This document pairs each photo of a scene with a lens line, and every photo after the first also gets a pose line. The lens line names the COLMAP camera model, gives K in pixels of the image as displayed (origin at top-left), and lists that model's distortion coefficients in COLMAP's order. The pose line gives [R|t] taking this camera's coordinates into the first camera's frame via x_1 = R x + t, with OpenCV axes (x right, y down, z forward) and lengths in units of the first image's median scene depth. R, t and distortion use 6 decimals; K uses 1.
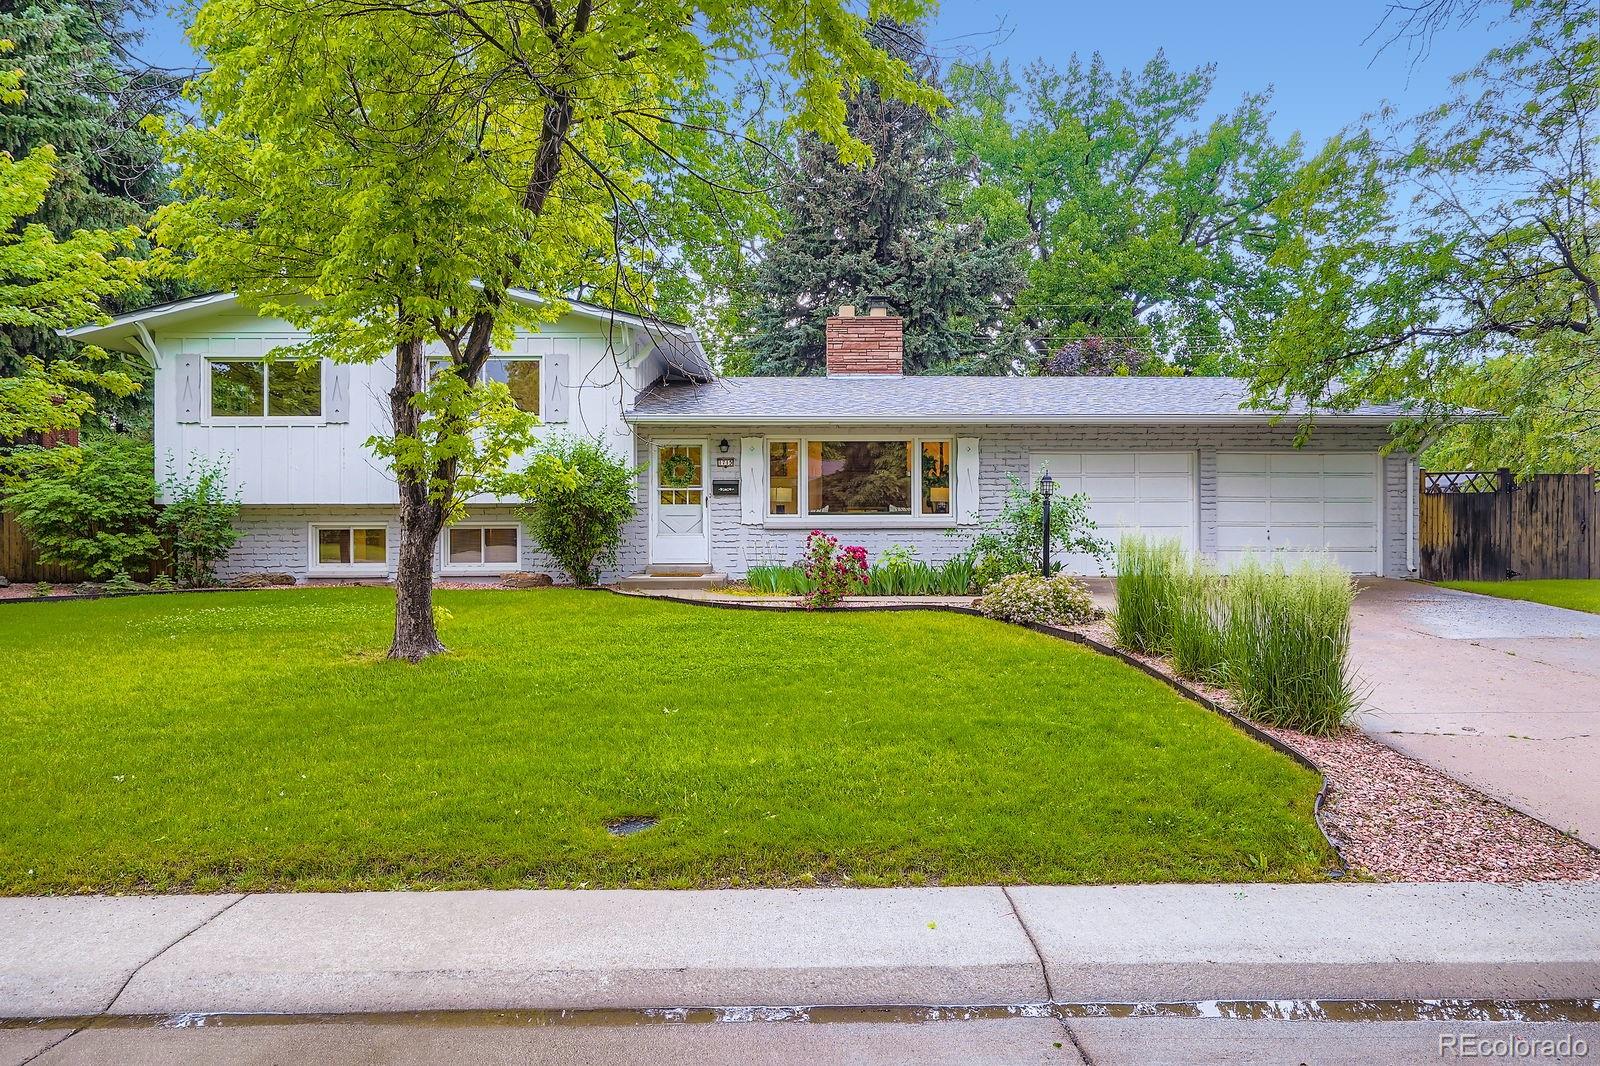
lens RADIAL K [[1049.6, 0, 794.7], [0, 1049.6, 533.1], [0, 0, 1]] dist [-0.004339, 0.006042]
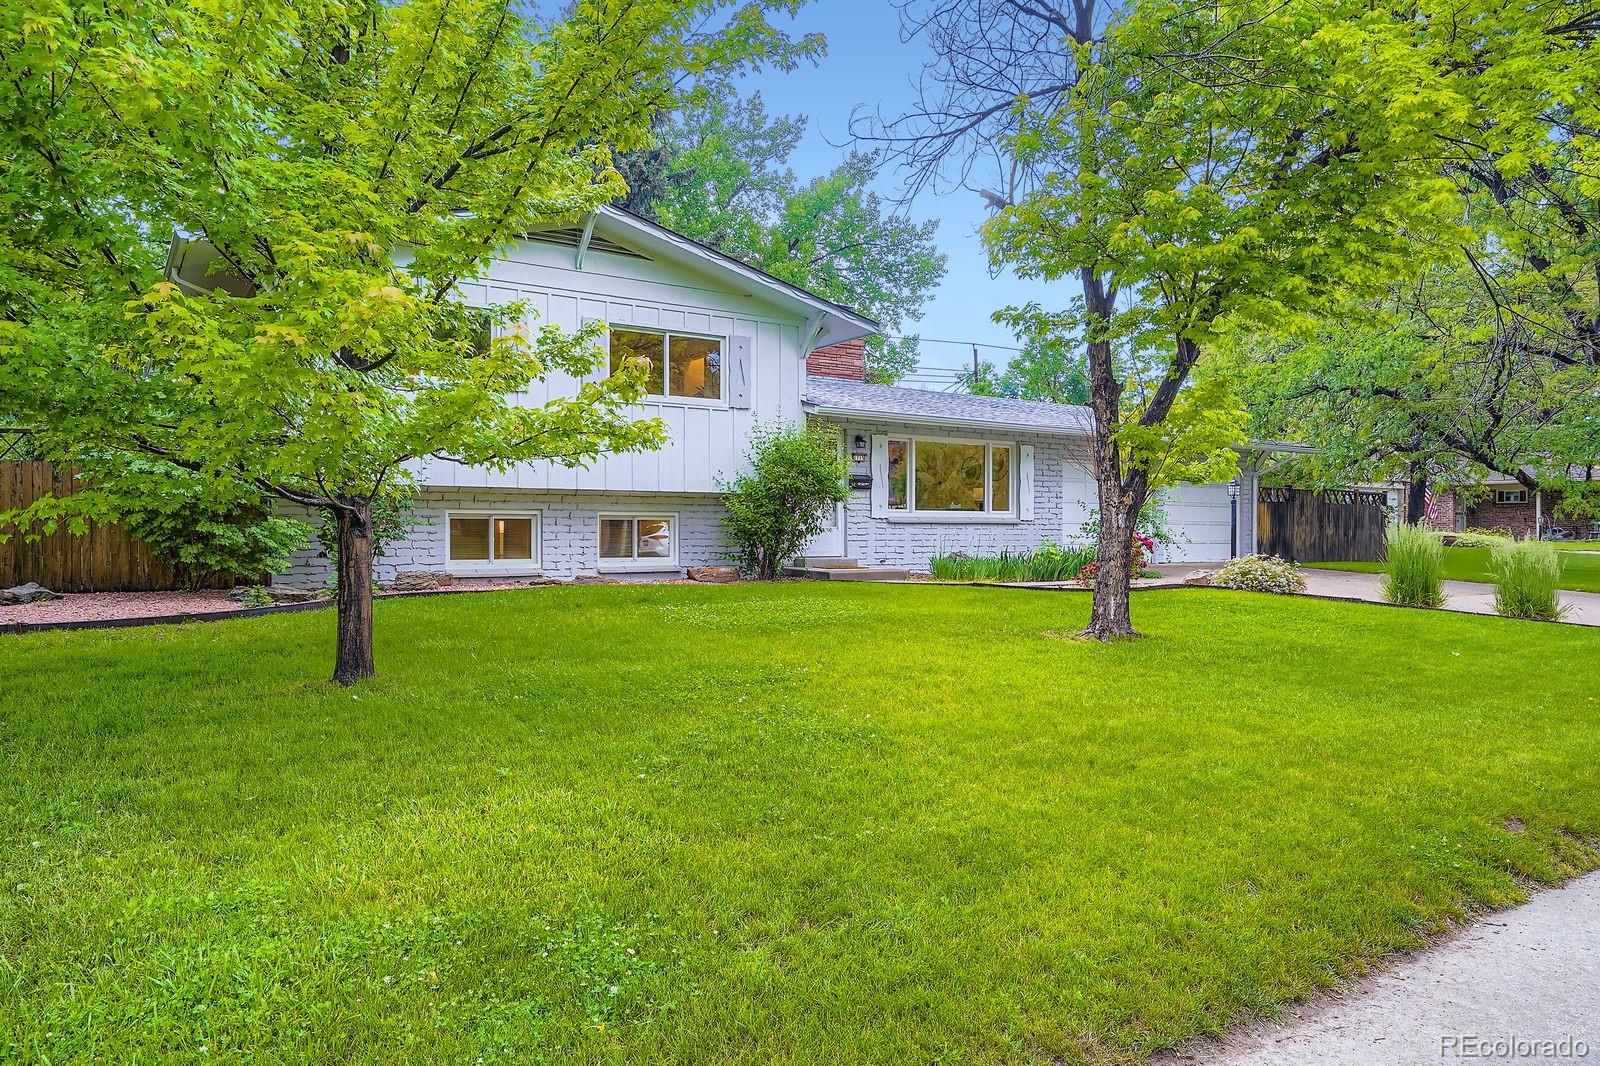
lens RADIAL K [[1049.6, 0, 803.2], [0, 1049.6, 529.3], [0, 0, 1]] dist [-0.004339, 0.006042]
pose [[0.833996, 0.005536, 0.551742, -0.674907], [-0.003697, 0.999983, -0.004445, 0.007572], [-0.551758, 0.001667, 0.834003, 0.170842]]
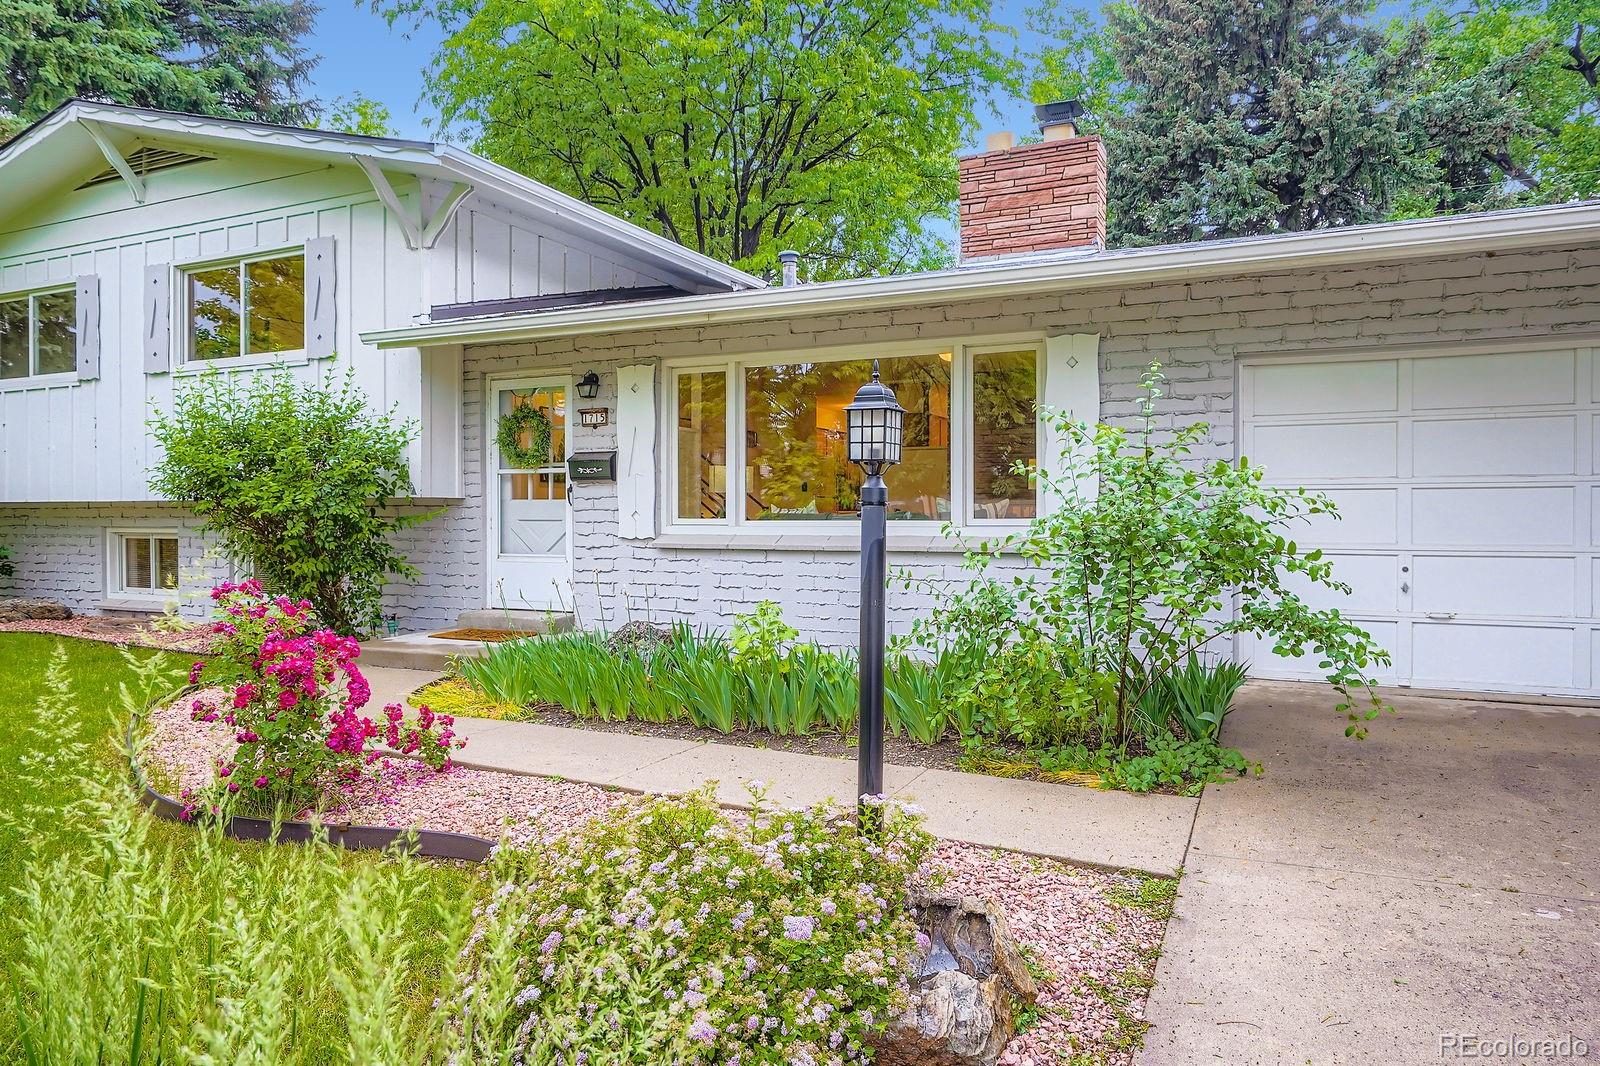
lens RADIAL K [[1049.6, 0, 803.7], [0, 1049.6, 530.4], [0, 0, 1]] dist [-0.004339, 0.006042]
pose [[0.895538, 0.008453, -0.444904, 0.253316], [-0.005825, 0.999957, 0.007272, -0.016303], [0.444947, -0.003921, 0.895549, 0.580306]]
